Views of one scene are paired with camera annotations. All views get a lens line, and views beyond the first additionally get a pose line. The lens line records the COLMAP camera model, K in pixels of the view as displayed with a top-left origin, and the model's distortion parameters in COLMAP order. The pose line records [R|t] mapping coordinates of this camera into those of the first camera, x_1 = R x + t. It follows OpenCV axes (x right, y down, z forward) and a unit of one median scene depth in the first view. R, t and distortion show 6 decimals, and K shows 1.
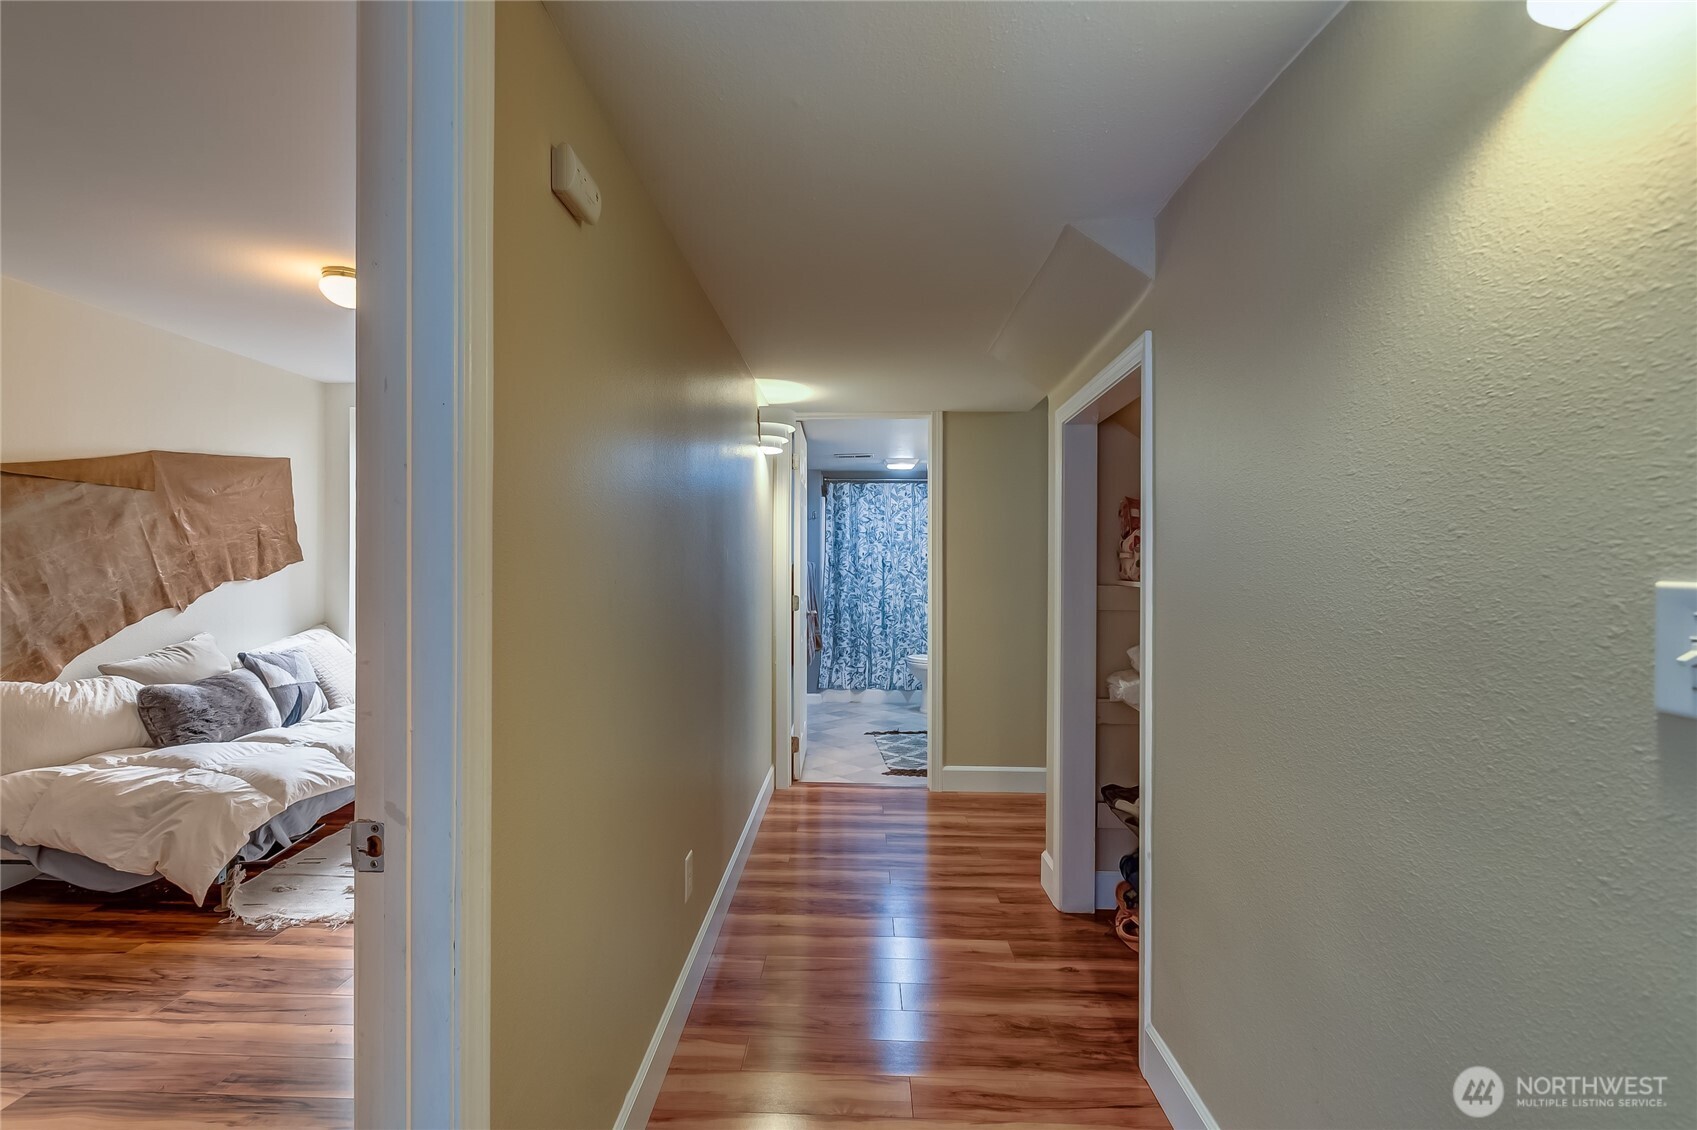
lens RADIAL K [[760.9, 0, 840.2], [0, 760.9, 564.5], [0, 0, 1]] dist [0.000473, -0.000417]
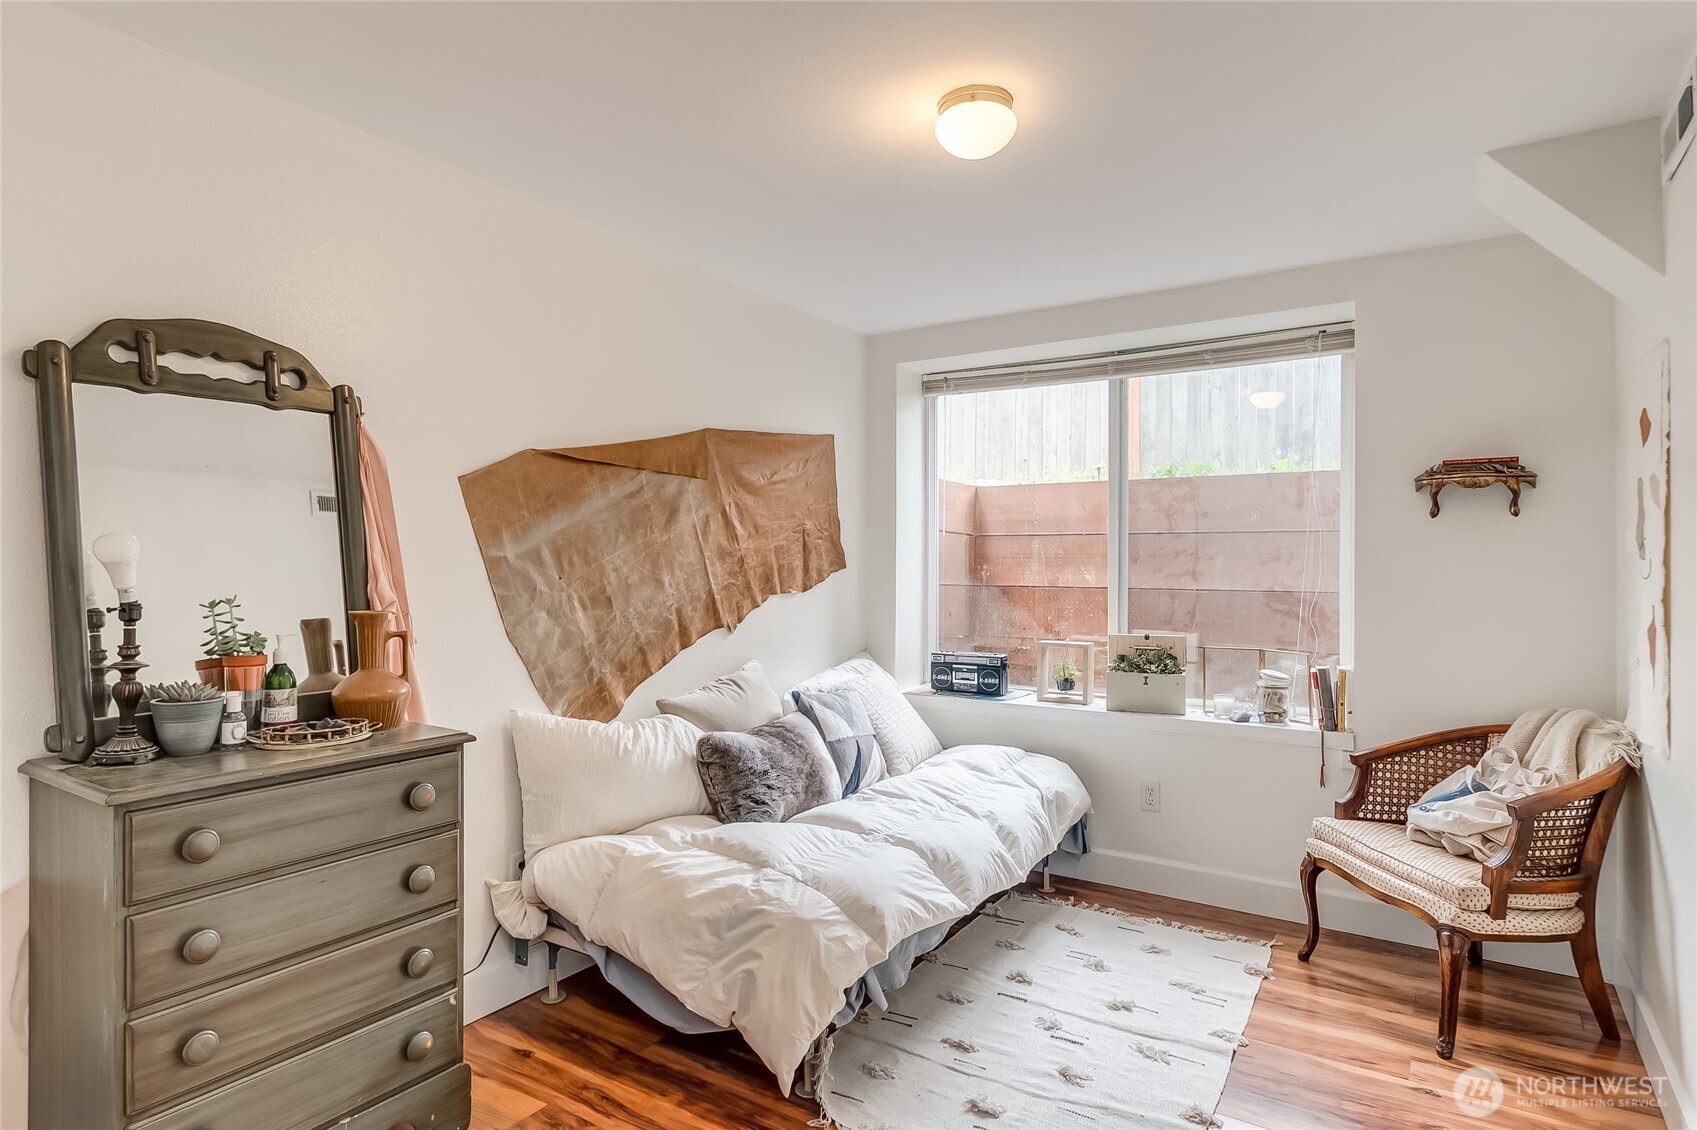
lens RADIAL K [[920.7, 0, 846.3], [0, 920.7, 566.6], [0, 0, 1]] dist [0.000993, -0.000030]
pose [[0.861687, 0.001186, -0.507439, -0.378002], [-0.004996, 0.999969, -0.006147, -0.001422], [0.507416, 0.007832, 0.861666, 0.324892]]
